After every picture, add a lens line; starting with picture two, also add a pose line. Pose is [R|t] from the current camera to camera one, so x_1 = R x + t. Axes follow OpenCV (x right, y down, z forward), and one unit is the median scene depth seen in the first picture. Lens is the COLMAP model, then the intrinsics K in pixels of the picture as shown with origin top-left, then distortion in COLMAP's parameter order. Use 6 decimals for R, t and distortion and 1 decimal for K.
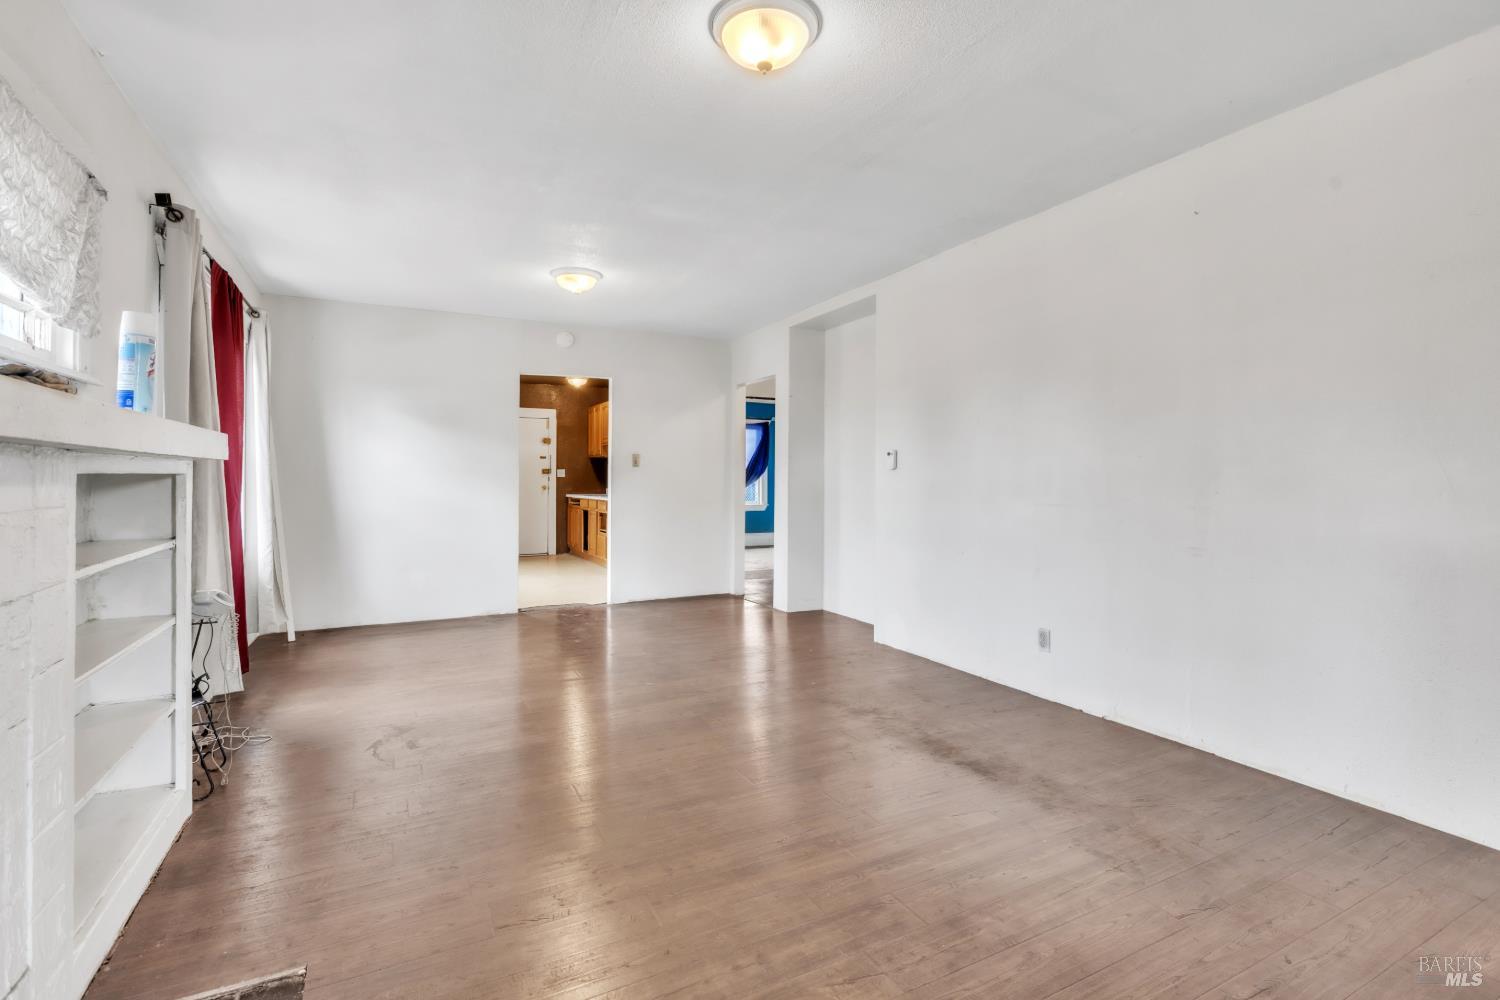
lens RADIAL K [[721.9, 0, 750.8], [0, 721.9, 492.0], [0, 0, 1]] dist [-0.001554, -0.000026]
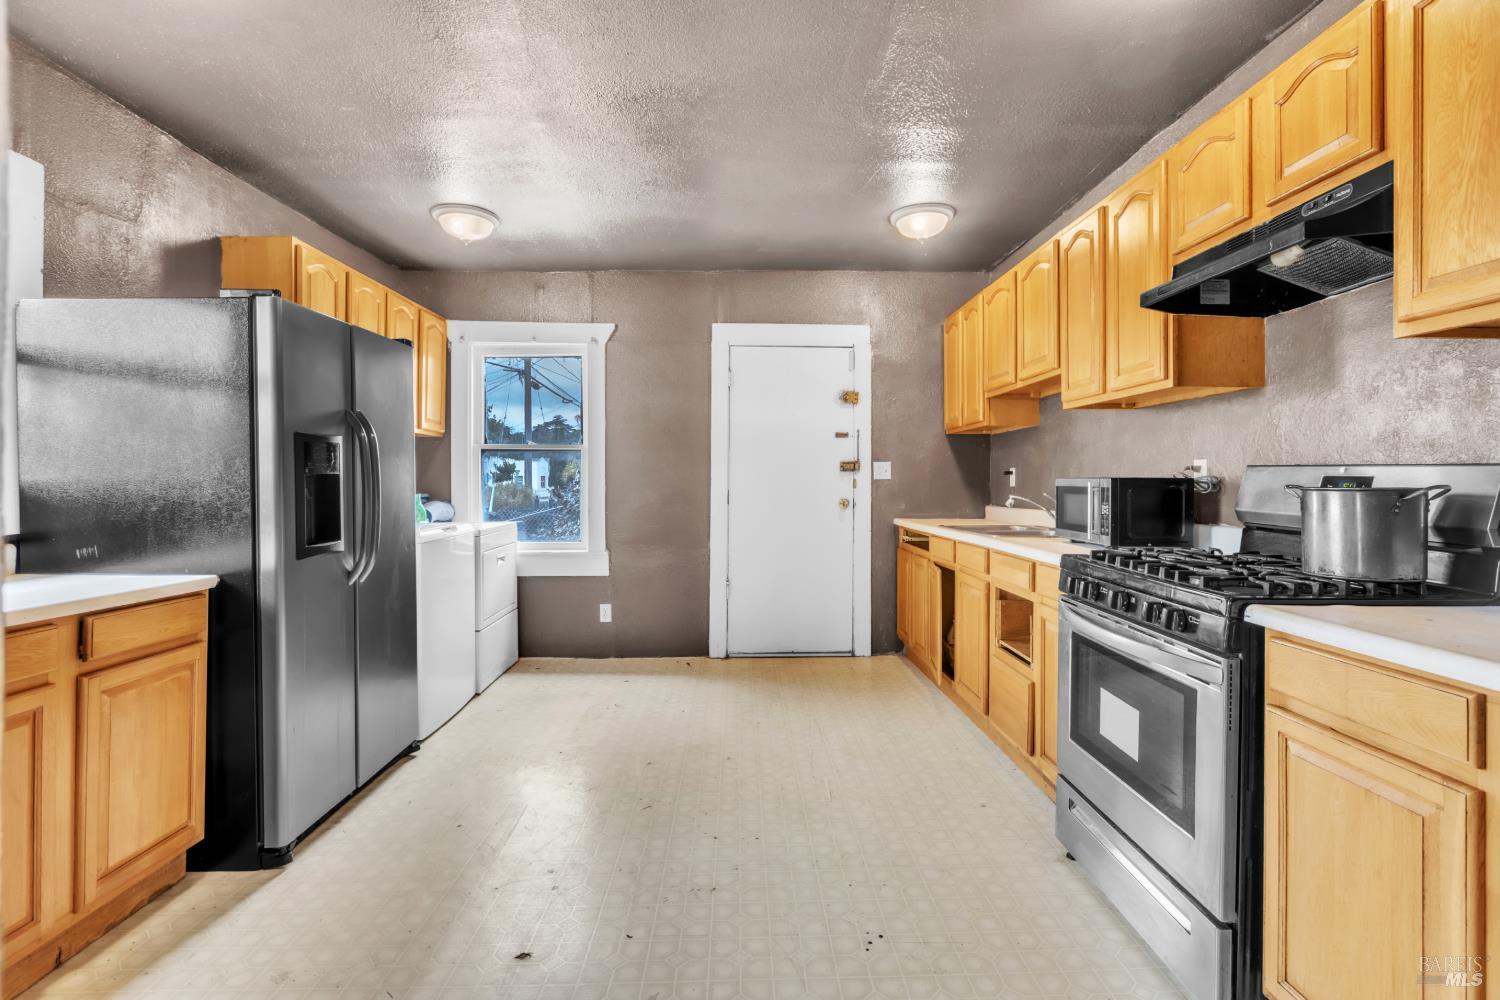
lens RADIAL K [[721.9, 0, 751.4], [0, 721.9, 486.3], [0, 0, 1]] dist [-0.001554, -0.000026]
pose [[0.908796, -0.000920, -0.417239, -0.153144], [0.003116, 0.999985, 0.004583, -0.018670], [0.417229, -0.005465, 0.908785, 0.572876]]
